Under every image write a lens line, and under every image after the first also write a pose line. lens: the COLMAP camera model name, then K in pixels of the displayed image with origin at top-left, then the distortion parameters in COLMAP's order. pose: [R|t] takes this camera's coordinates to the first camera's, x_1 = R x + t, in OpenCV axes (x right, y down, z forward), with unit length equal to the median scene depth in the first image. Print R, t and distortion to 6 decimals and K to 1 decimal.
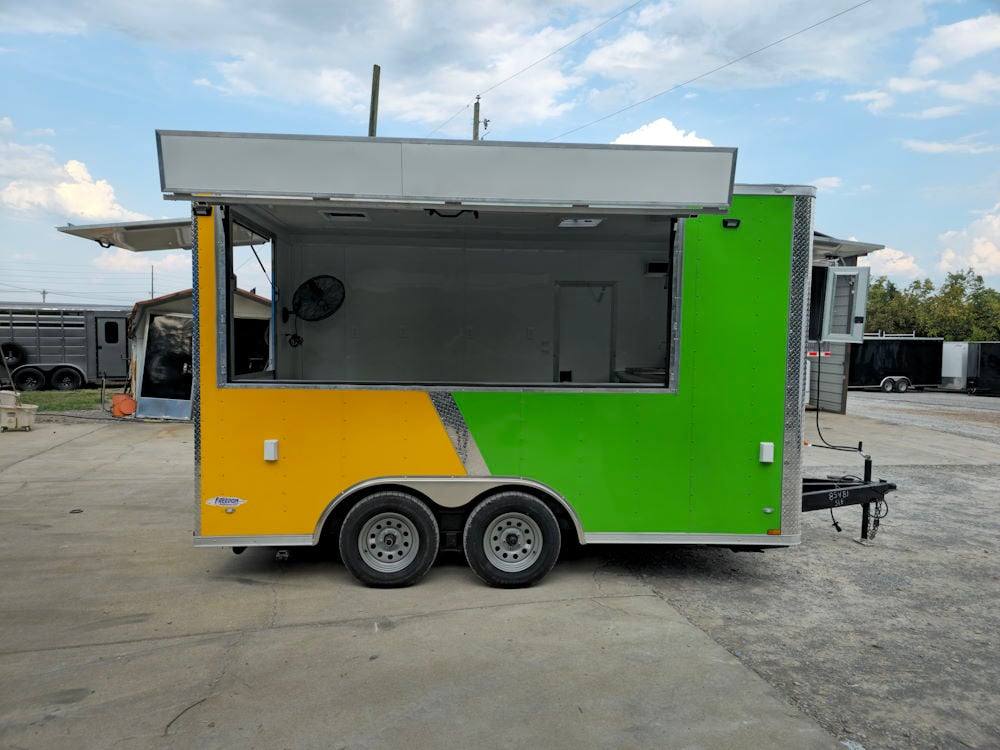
lens RADIAL K [[656.5, 0, 494.8], [0, 656.5, 371.0], [0, 0, 1]] dist [0.048663, -0.038628]
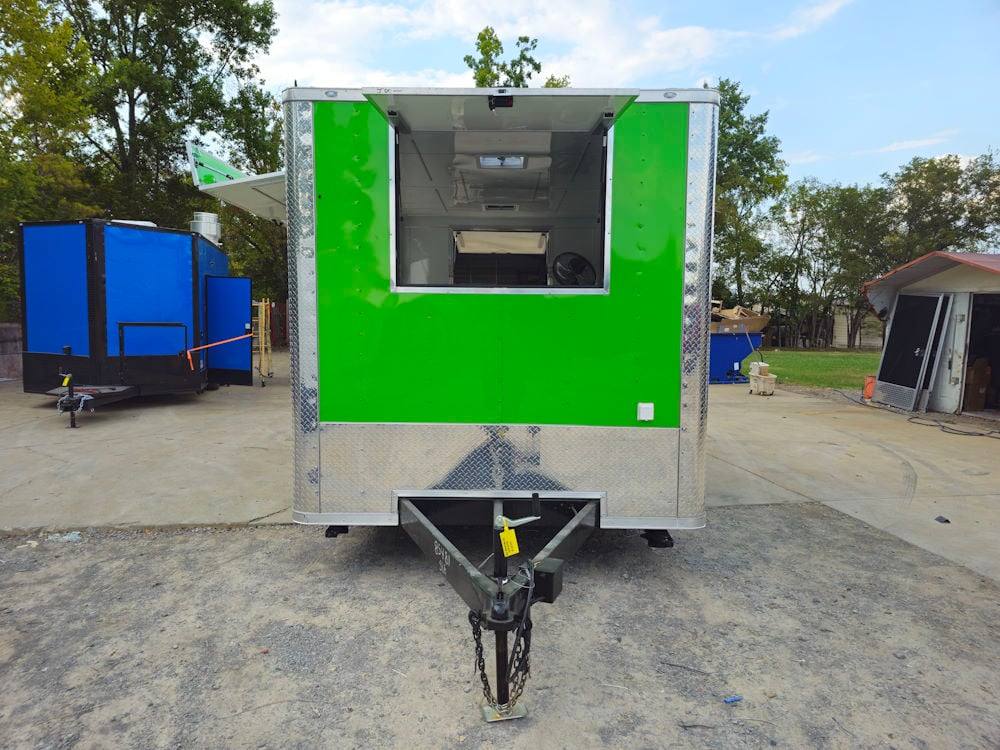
lens RADIAL K [[656.5, 0, 490.1], [0, 656.5, 380.6], [0, 0, 1]] dist [0.048663, -0.038628]
pose [[-0.070395, 0.070295, -0.995039, 1.295819], [-0.064065, 0.995136, 0.074834, 0.004026], [0.995460, 0.069015, -0.065549, 1.324980]]
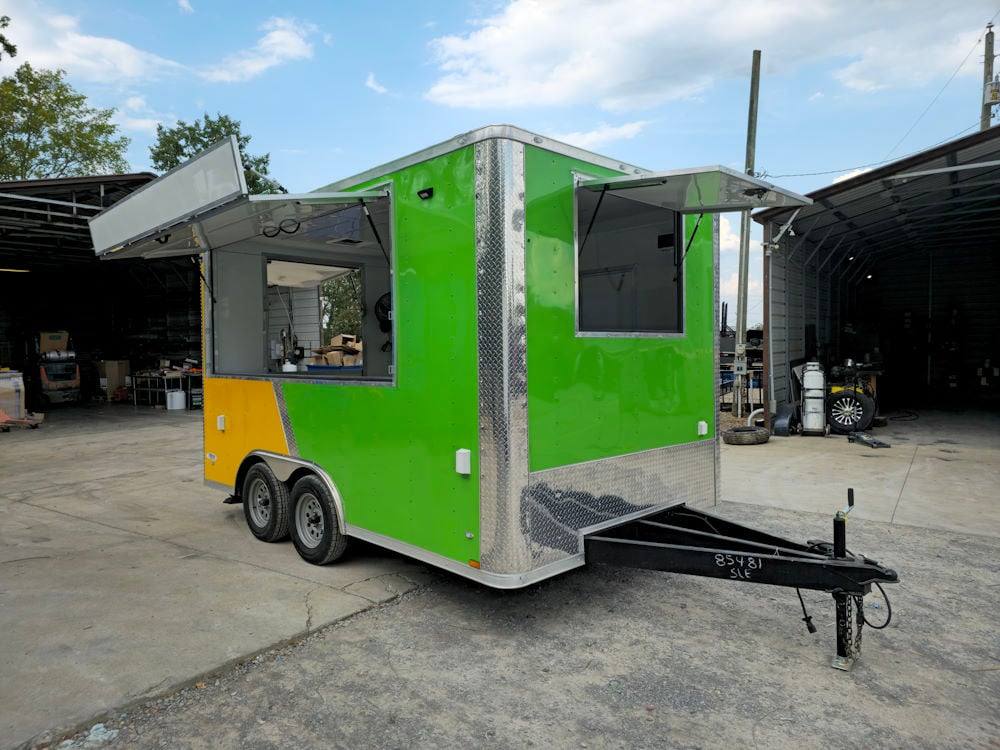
lens RADIAL K [[656.5, 0, 489.8], [0, 656.5, 366.1], [0, 0, 1]] dist [0.048663, -0.038628]
pose [[0.649900, -0.008244, -0.759975, 1.054426], [-0.017741, 0.999504, -0.026014, 0.025500], [0.759813, 0.030389, 0.649431, 0.499596]]
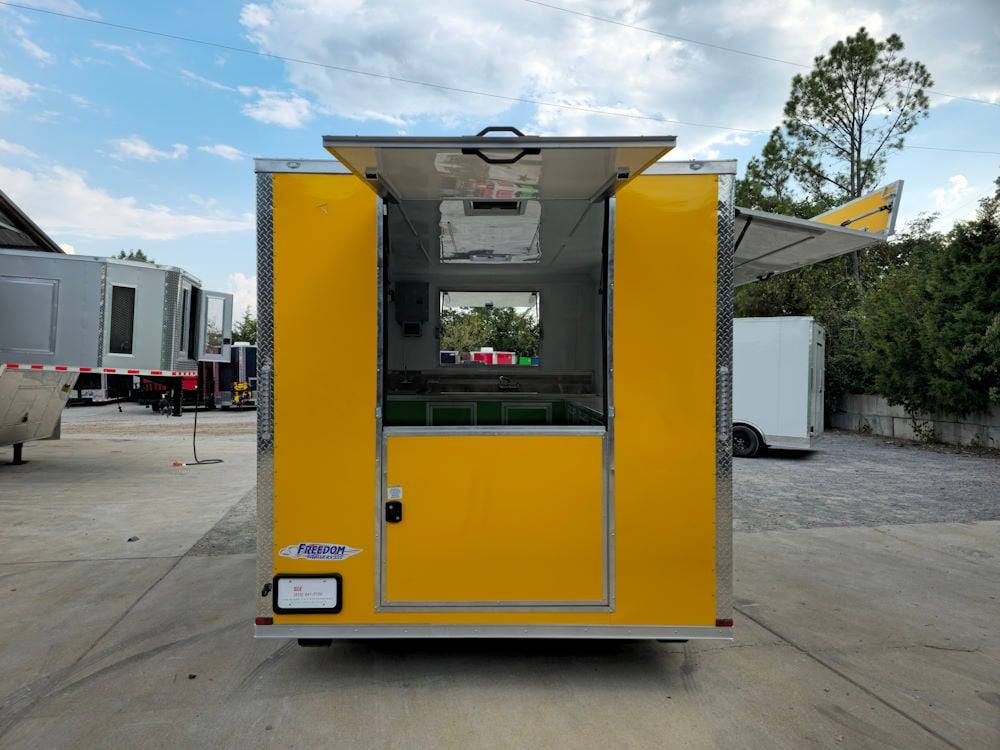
lens RADIAL K [[656.5, 0, 483.5], [0, 656.5, 374.3], [0, 0, 1]] dist [0.048663, -0.038628]
pose [[0.055906, -0.032827, 0.997896, -1.197471], [0.048471, 0.998370, 0.030127, -0.080855], [-0.997259, 0.046685, 0.057406, 1.193296]]
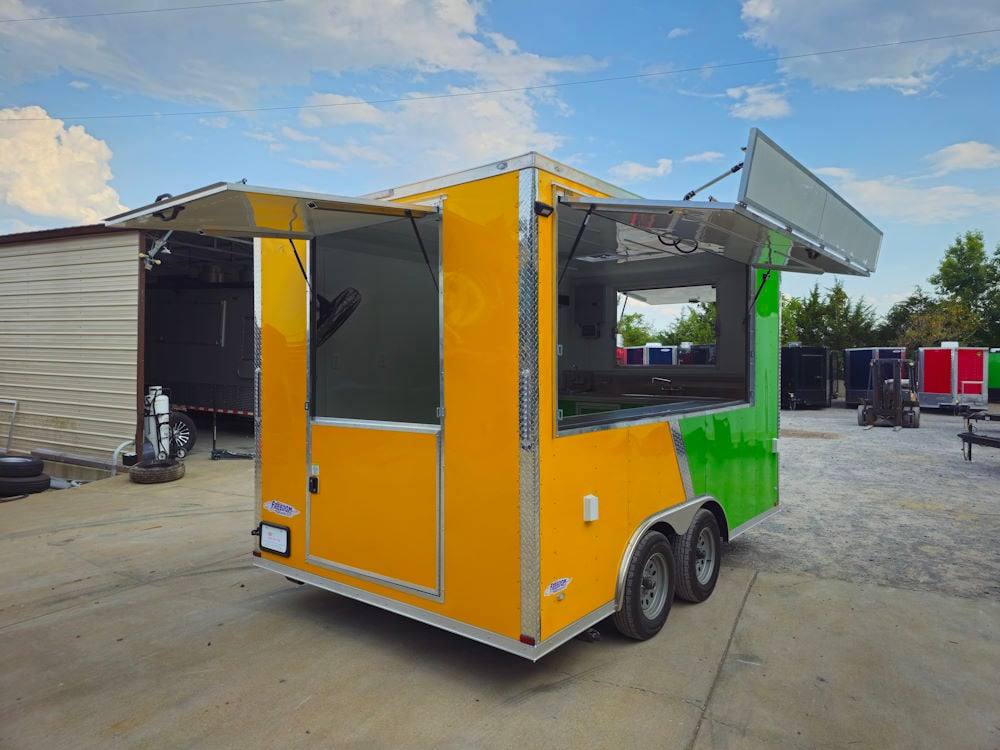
lens RADIAL K [[656.5, 0, 505.7], [0, 656.5, 365.0], [0, 0, 1]] dist [0.048663, -0.038628]
pose [[0.662209, -0.021247, 0.749018, -0.980998], [0.050615, 0.998583, -0.016422, -0.048438], [-0.747608, 0.048786, 0.662346, 0.507311]]
